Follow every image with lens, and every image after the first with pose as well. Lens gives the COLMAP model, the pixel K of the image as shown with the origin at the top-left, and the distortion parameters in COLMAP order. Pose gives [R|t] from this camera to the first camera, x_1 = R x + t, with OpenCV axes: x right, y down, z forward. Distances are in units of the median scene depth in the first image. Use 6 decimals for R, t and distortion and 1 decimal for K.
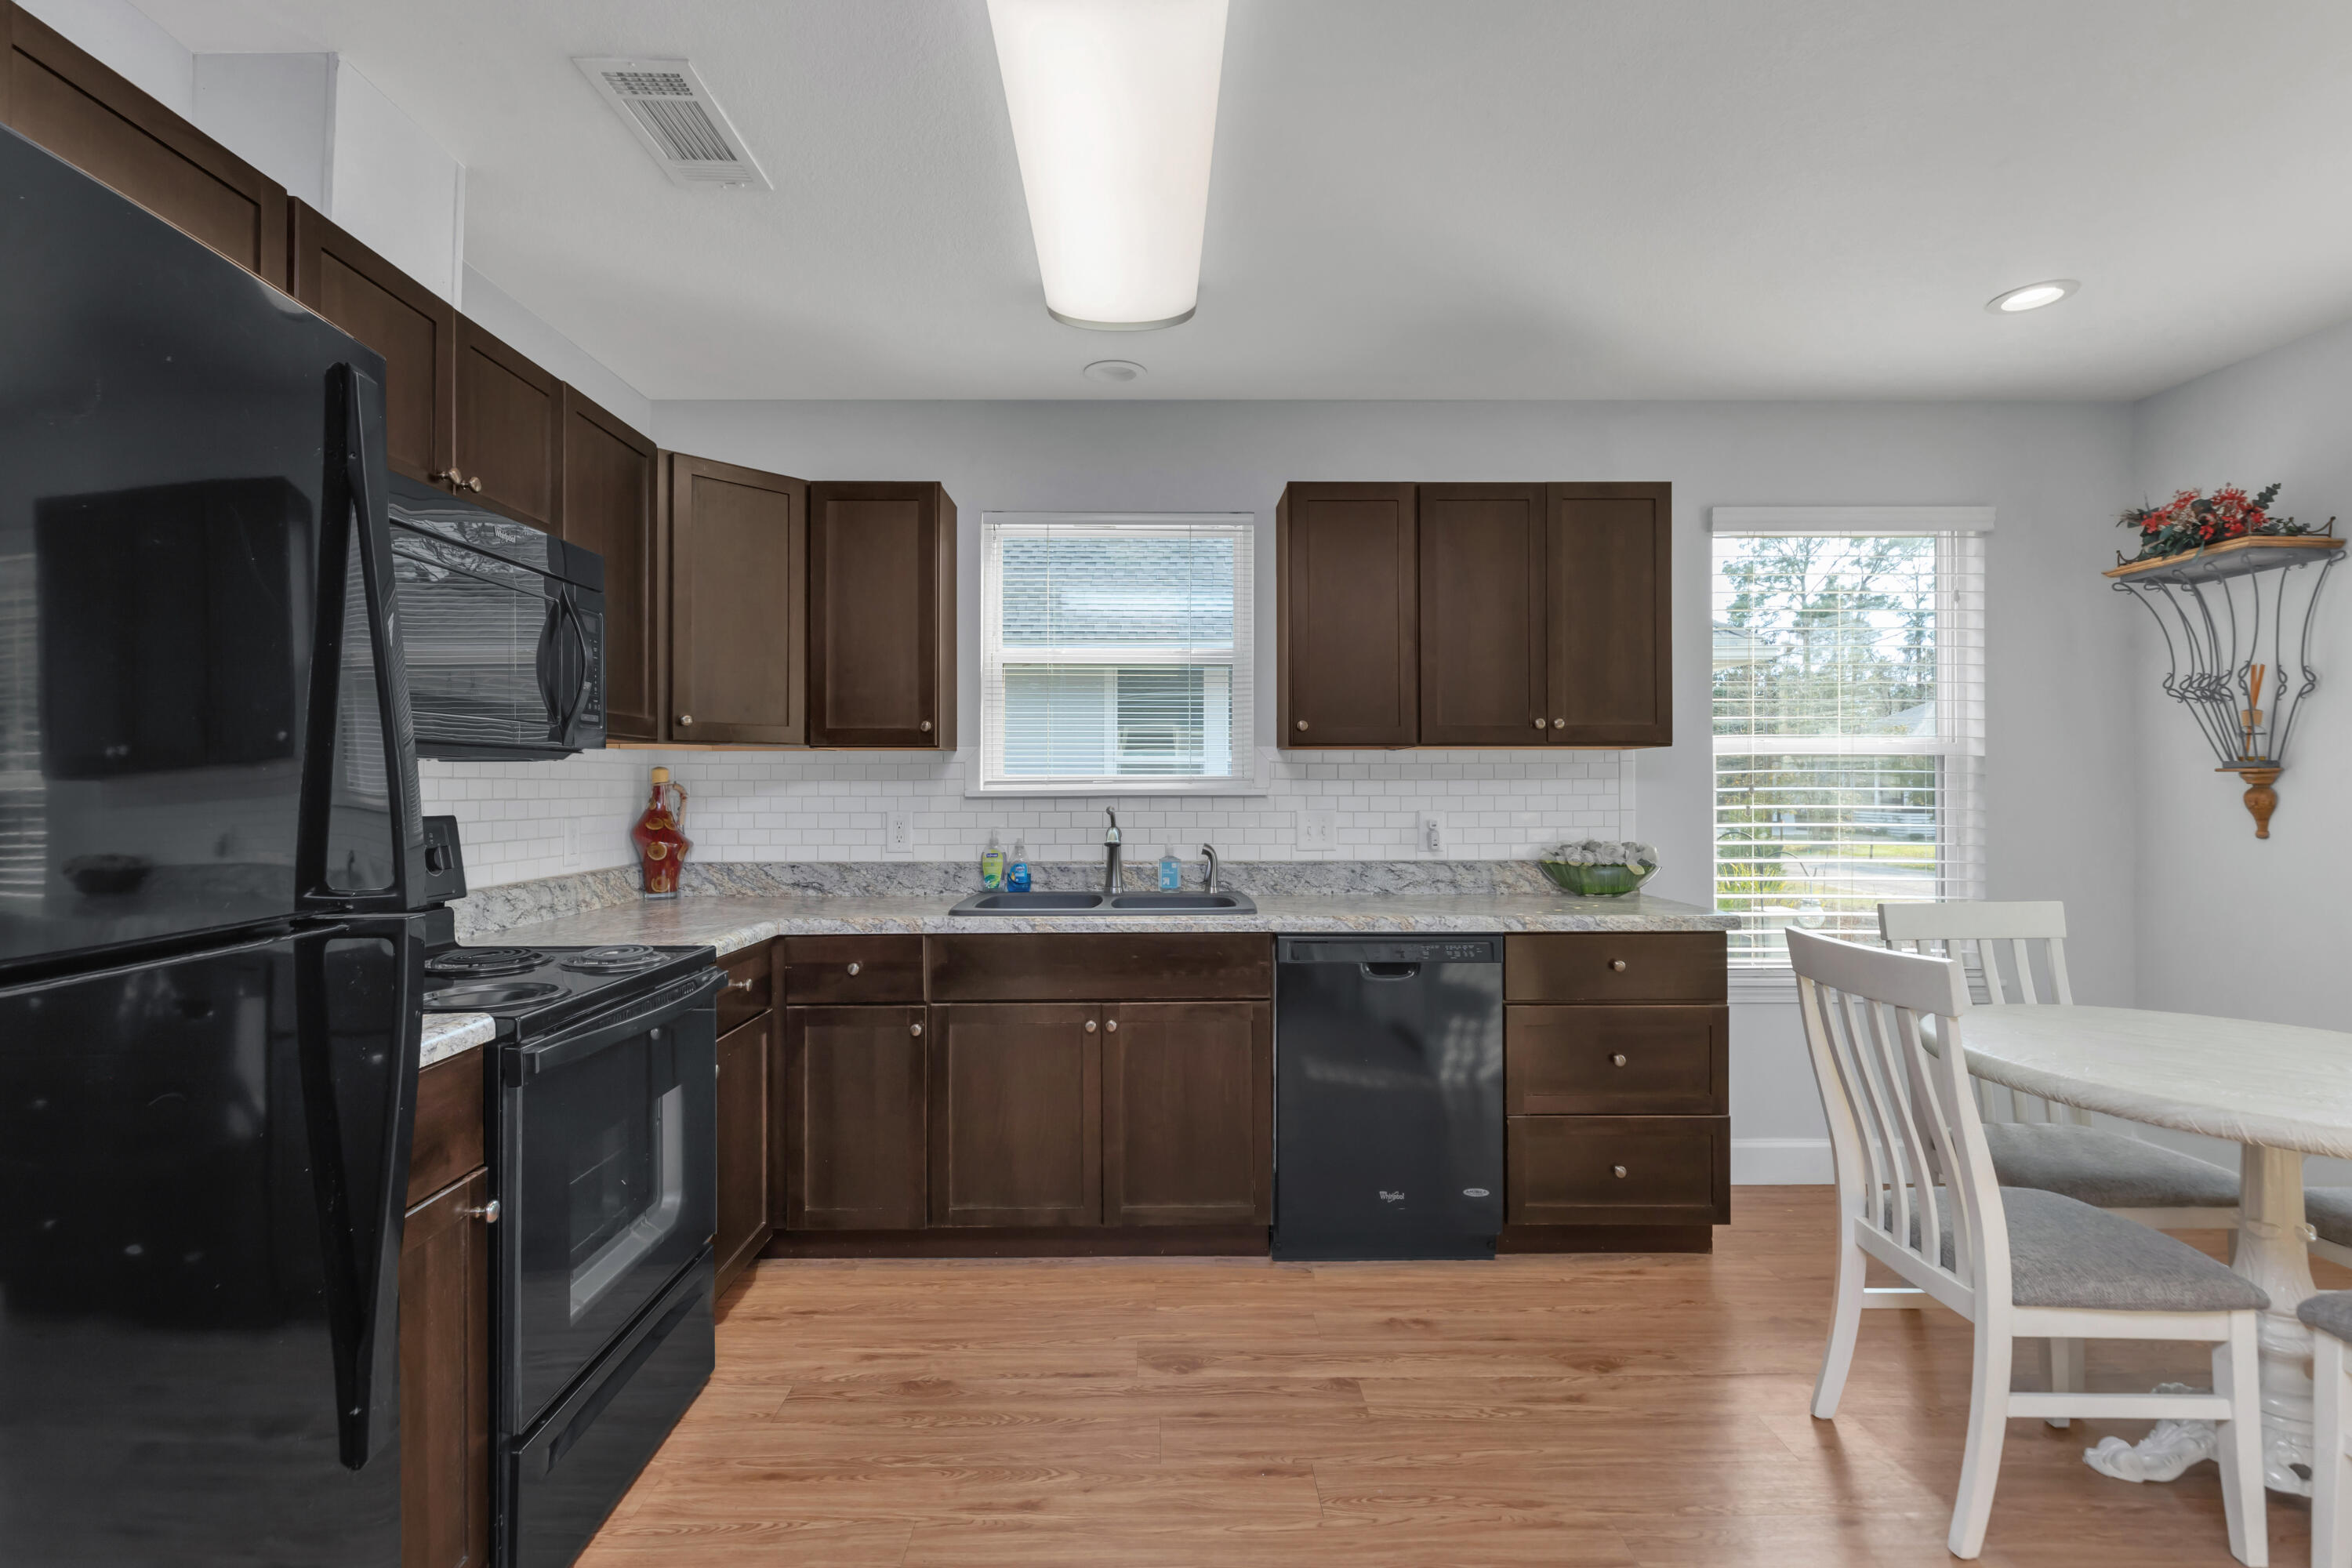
lens RADIAL K [[1113.3, 0, 1166.9], [0, 1113.3, 739.3], [0, 0, 1]] dist [-0.011370, -0.000464]
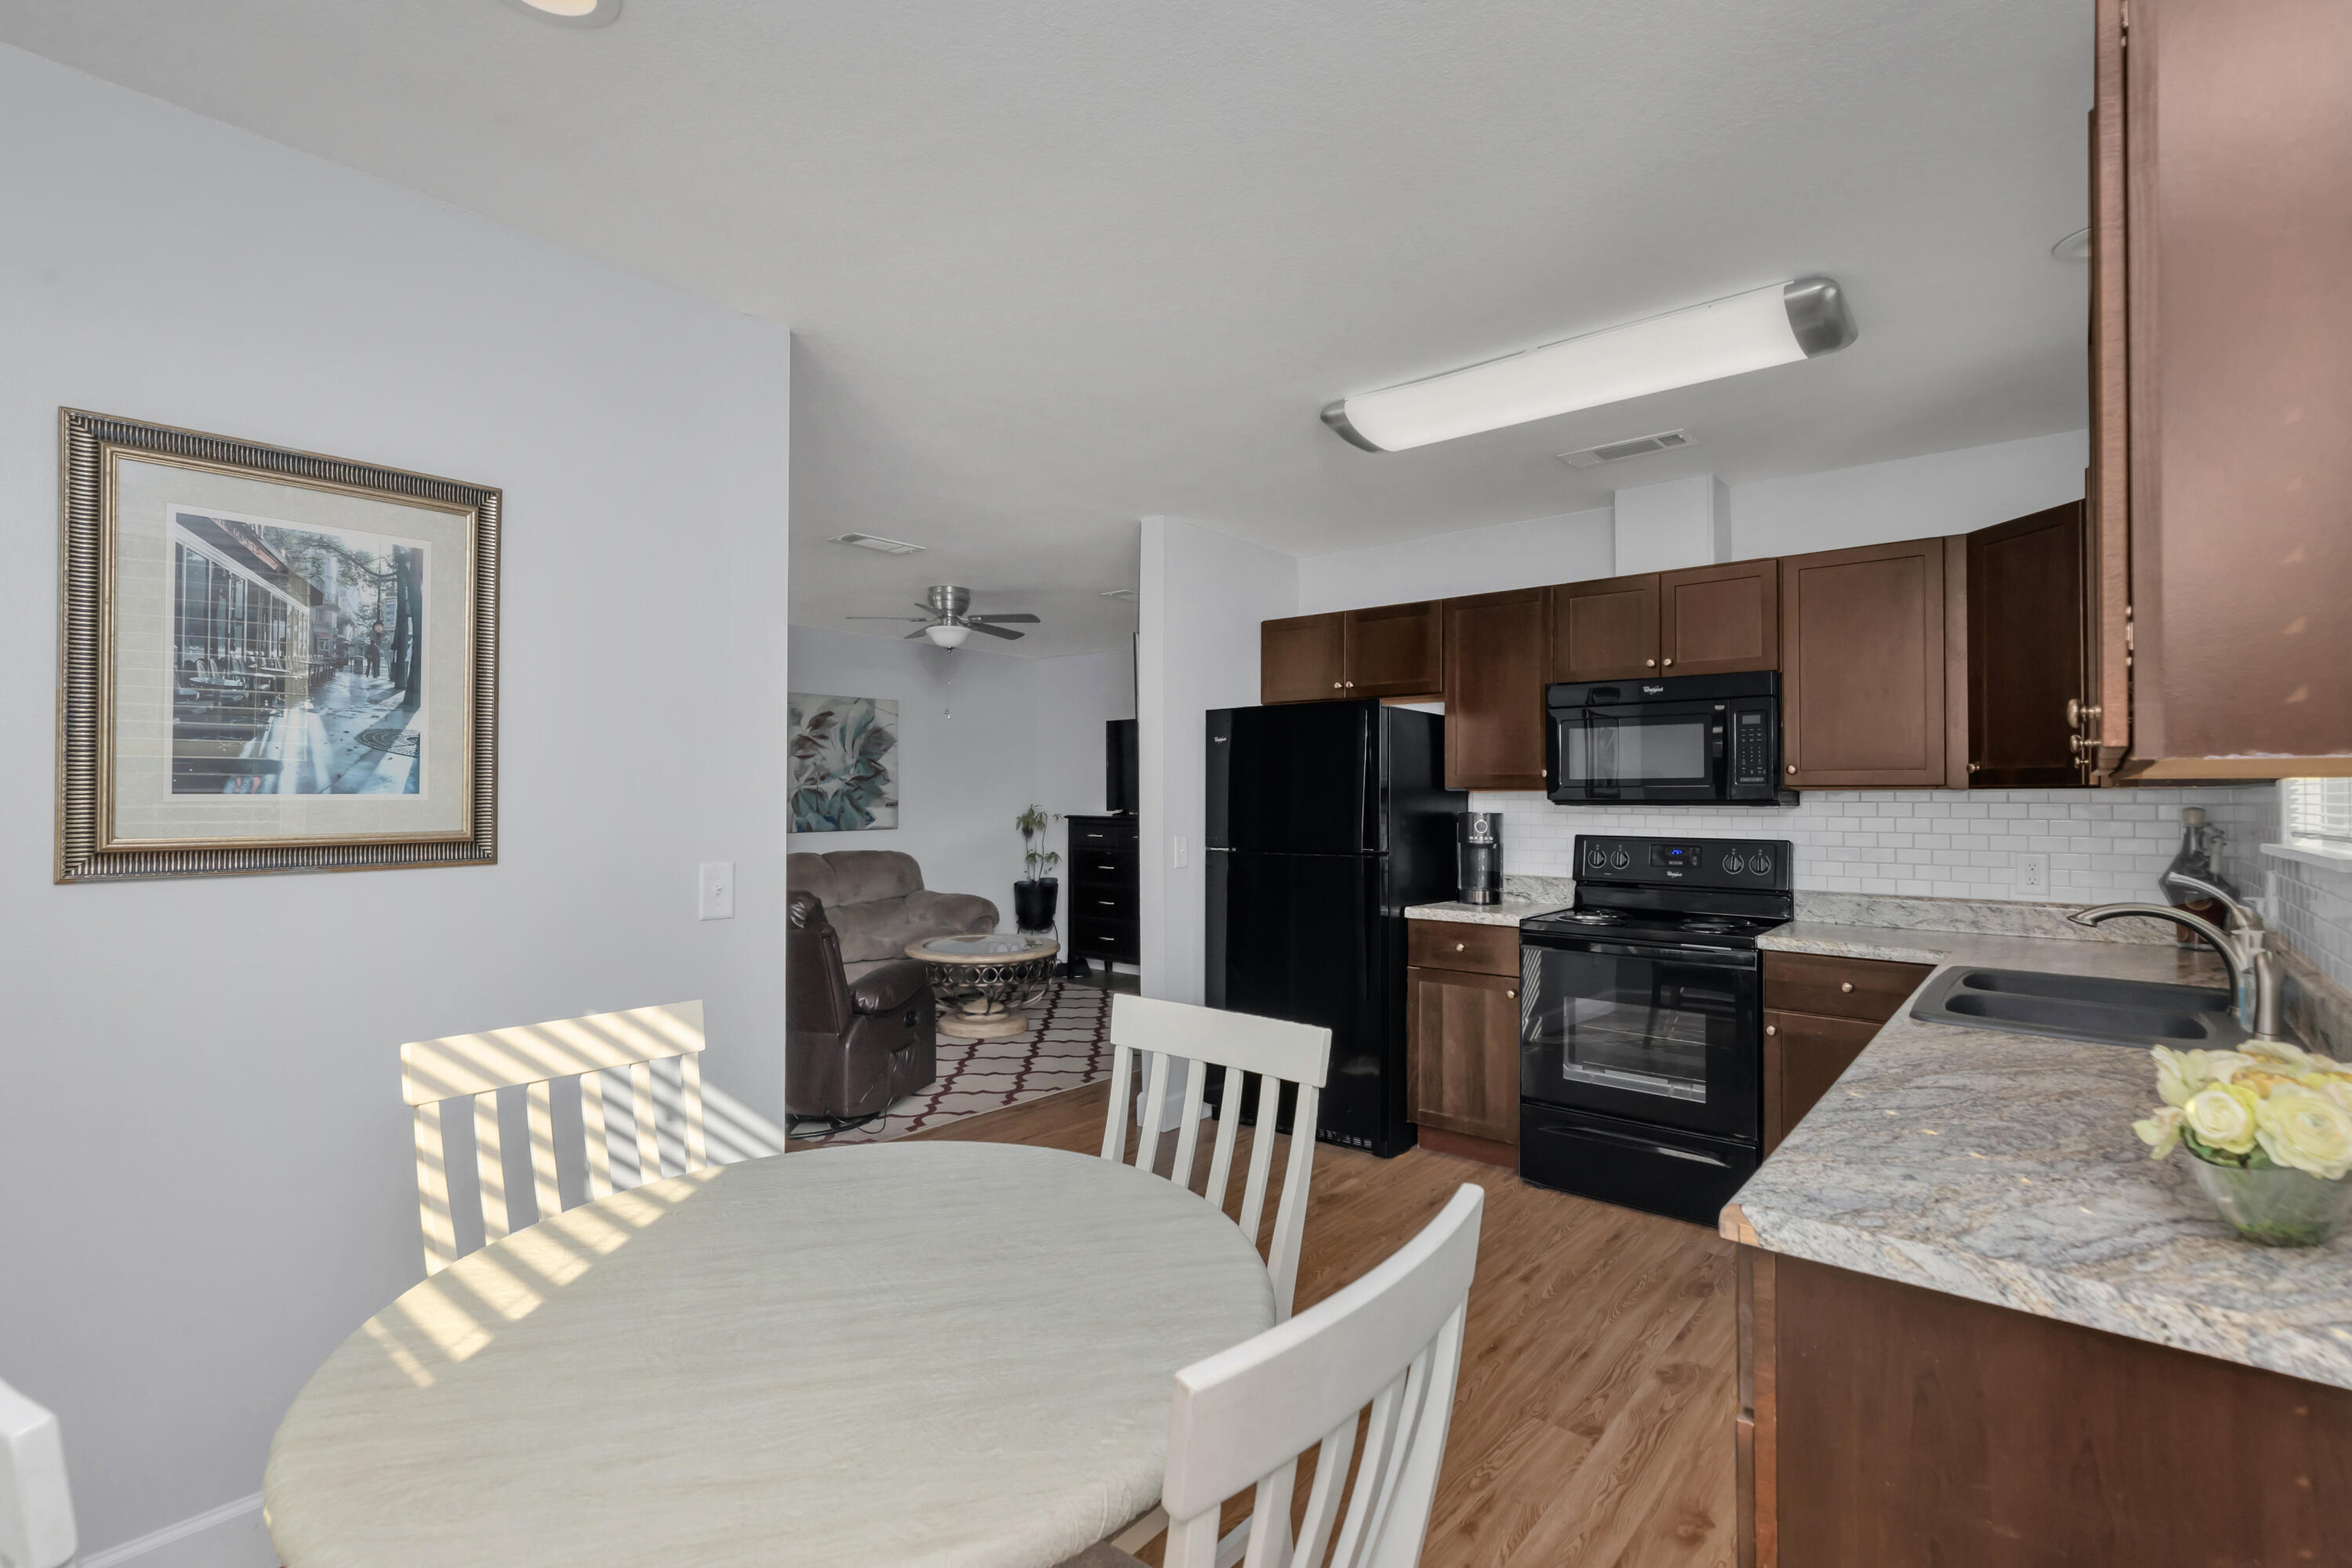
lens RADIAL K [[1086.4, 0, 1206.3], [0, 1086.4, 783.0], [0, 0, 1]] dist [0.000946, -0.000343]
pose [[-0.626138, -0.011825, -0.779623, 0.855457], [0.027889, 0.998906, -0.037550, 0.017283], [0.779214, -0.045254, -0.625123, 1.021115]]
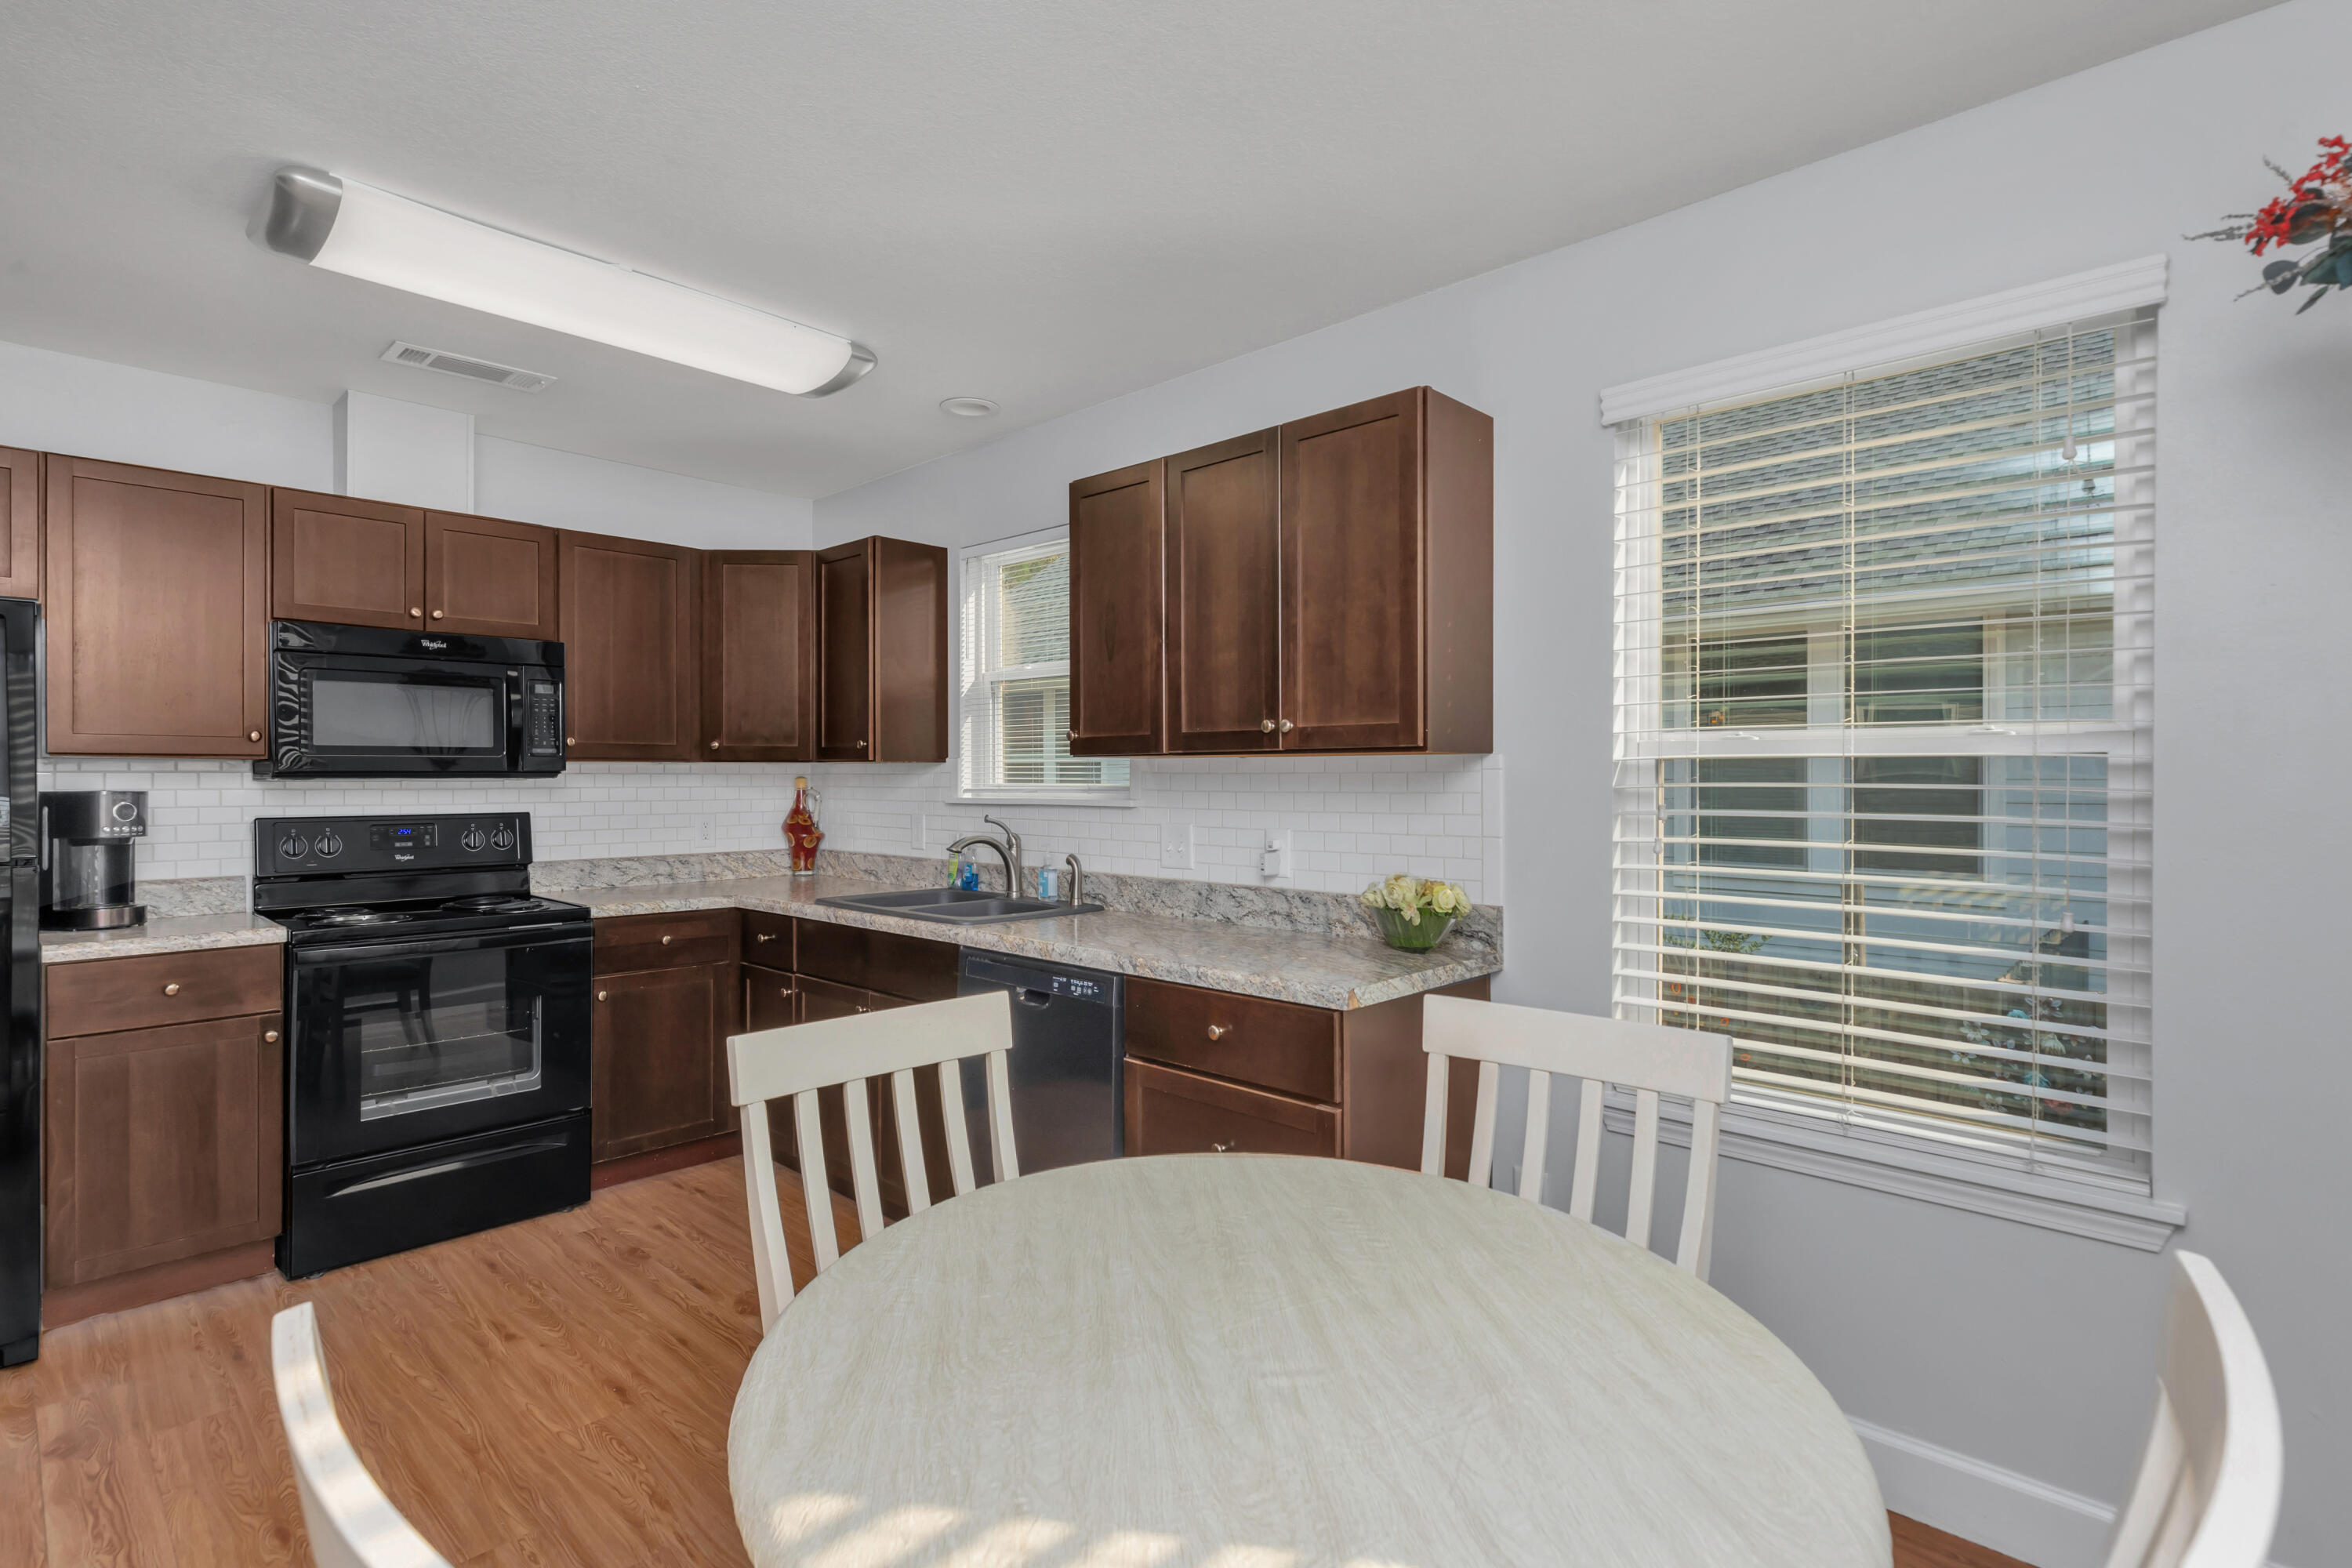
lens RADIAL K [[1120.6, 0, 1124.5], [0, 1120.6, 775.0], [0, 0, 1]] dist [0.002120, 0.000060]
pose [[0.717192, 0.000468, -0.696876, 0.837601], [0.026775, 0.999243, 0.028227, -0.004276], [0.696361, -0.038903, 0.716636, 0.352611]]
